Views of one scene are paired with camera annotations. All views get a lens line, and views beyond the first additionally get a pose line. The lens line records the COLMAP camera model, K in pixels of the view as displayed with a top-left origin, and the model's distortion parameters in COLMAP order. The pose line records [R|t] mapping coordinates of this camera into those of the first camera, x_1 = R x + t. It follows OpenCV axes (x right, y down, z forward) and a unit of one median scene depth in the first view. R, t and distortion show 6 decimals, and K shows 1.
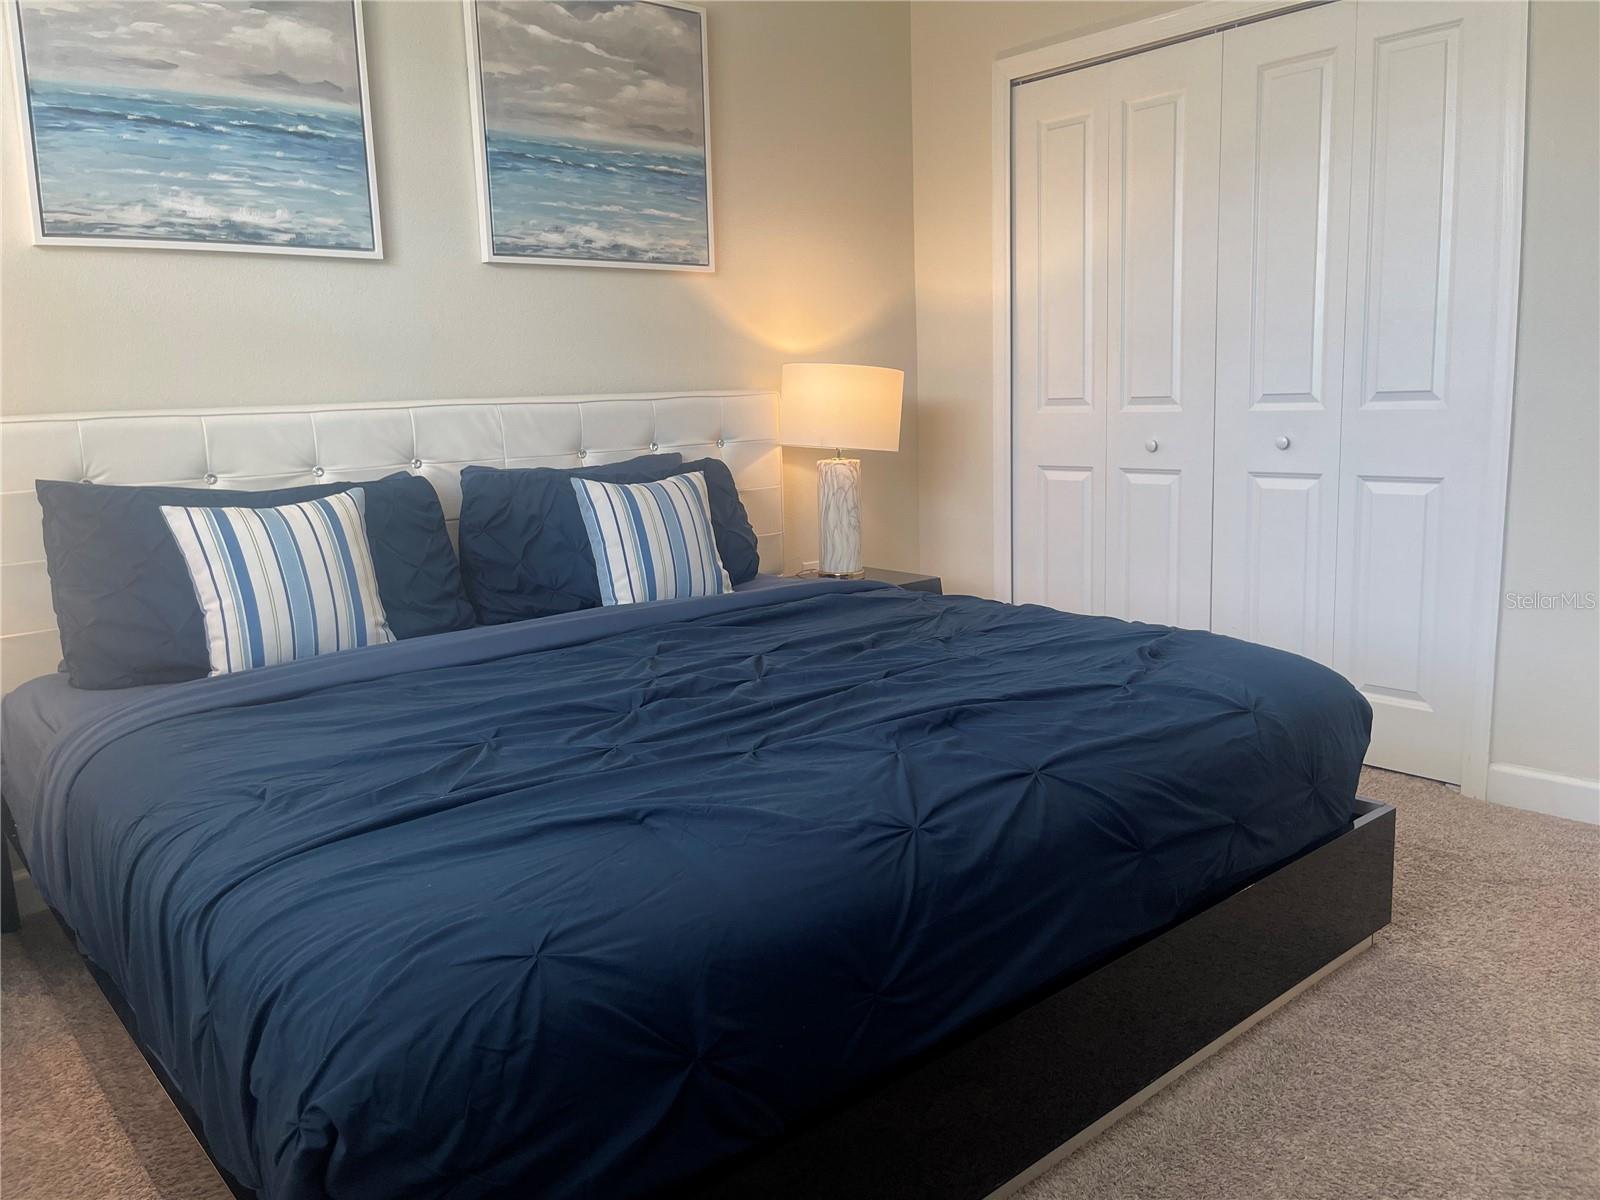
lens RADIAL K [[1215.1, 0, 808.2], [0, 1215.1, 579.9], [0, 0, 1]] dist [0.064452, -0.100194]
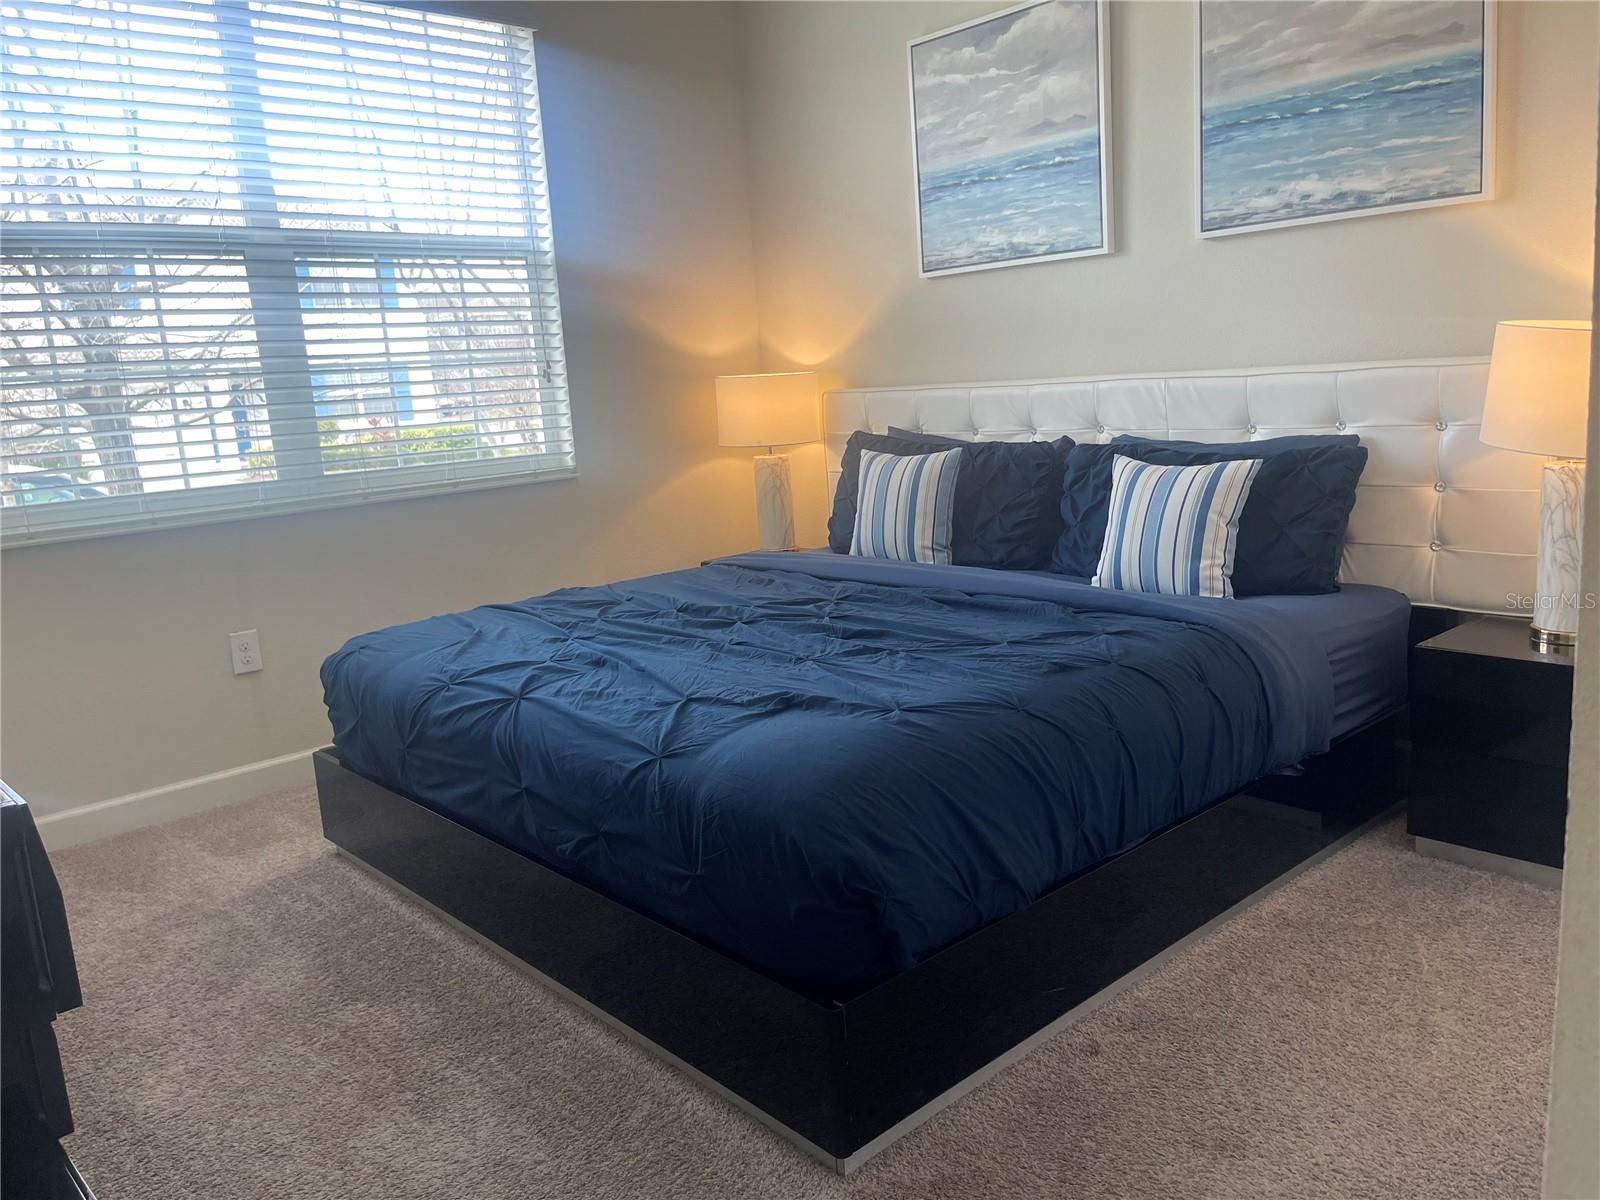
lens RADIAL K [[1215.1, 0, 808.2], [0, 1215.1, 579.9], [0, 0, 1]] dist [0.064452, -0.100194]
pose [[0.031552, 0.185911, -0.982060, 0.769296], [-0.110114, 0.977215, 0.181456, -0.125890], [0.993418, 0.102414, 0.051305, 0.627033]]
